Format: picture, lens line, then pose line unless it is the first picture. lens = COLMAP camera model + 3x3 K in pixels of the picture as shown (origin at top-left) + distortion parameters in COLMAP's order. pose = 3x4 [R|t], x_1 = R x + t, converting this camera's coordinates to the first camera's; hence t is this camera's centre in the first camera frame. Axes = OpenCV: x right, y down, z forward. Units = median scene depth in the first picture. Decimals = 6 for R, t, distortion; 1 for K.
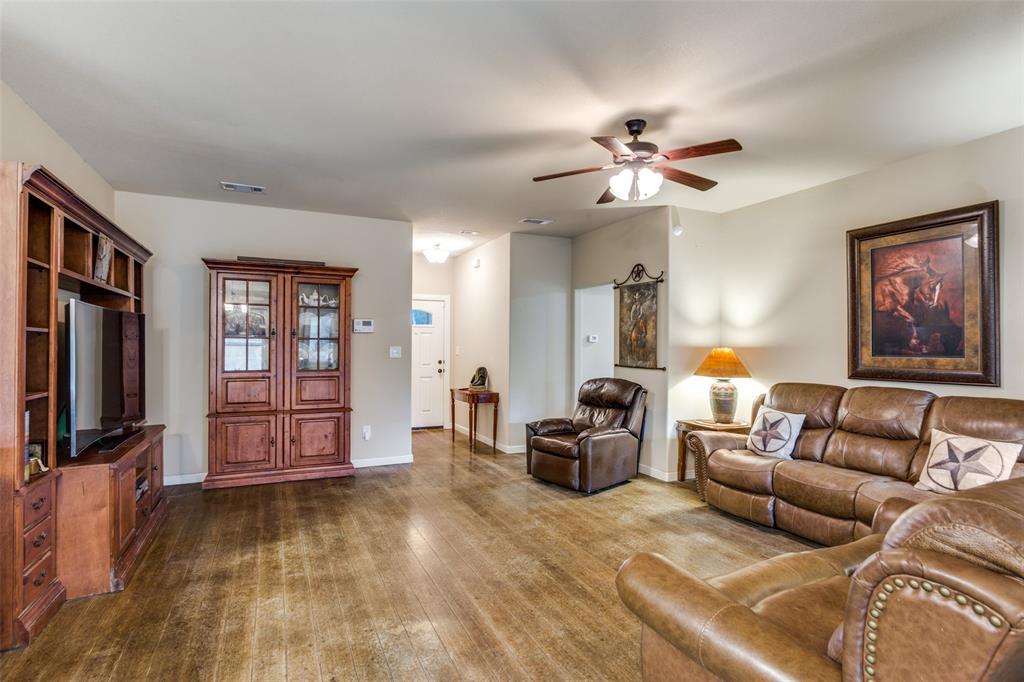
lens RADIAL K [[509.6, 0, 507.3], [0, 509.6, 343.0], [0, 0, 1]] dist [-0.010839, 0.005723]
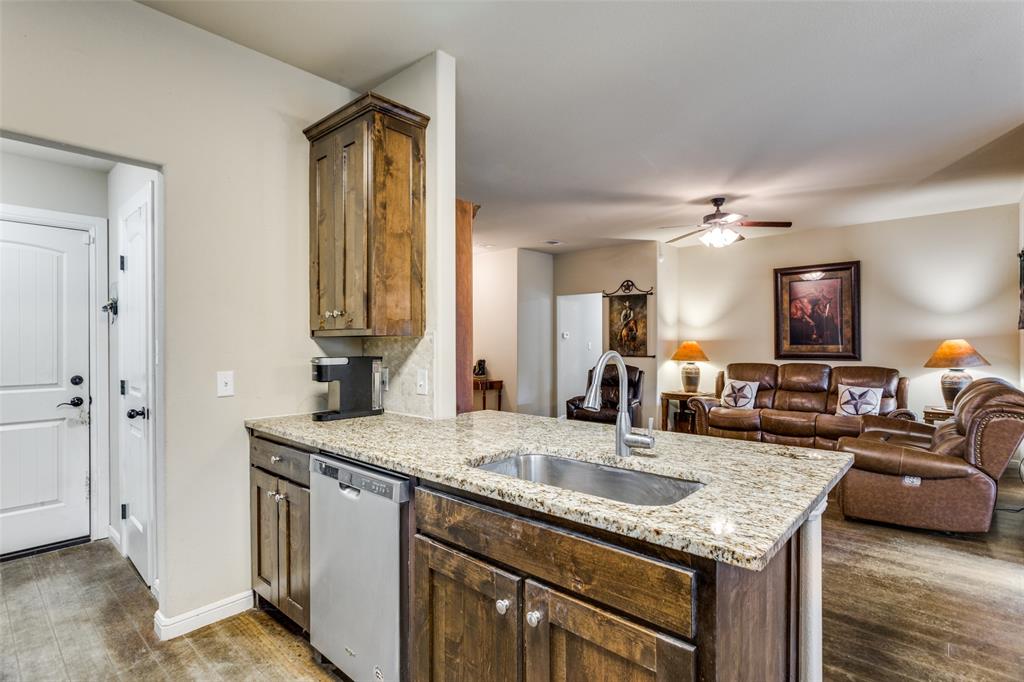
lens RADIAL K [[509.6, 0, 496.3], [0, 509.6, 344.0], [0, 0, 1]] dist [-0.010839, 0.005723]
pose [[0.918762, -0.007293, 0.394745, -0.796478], [0.004417, 0.999957, 0.008195, 0.003608], [-0.394788, -0.005786, 0.918754, -0.149870]]
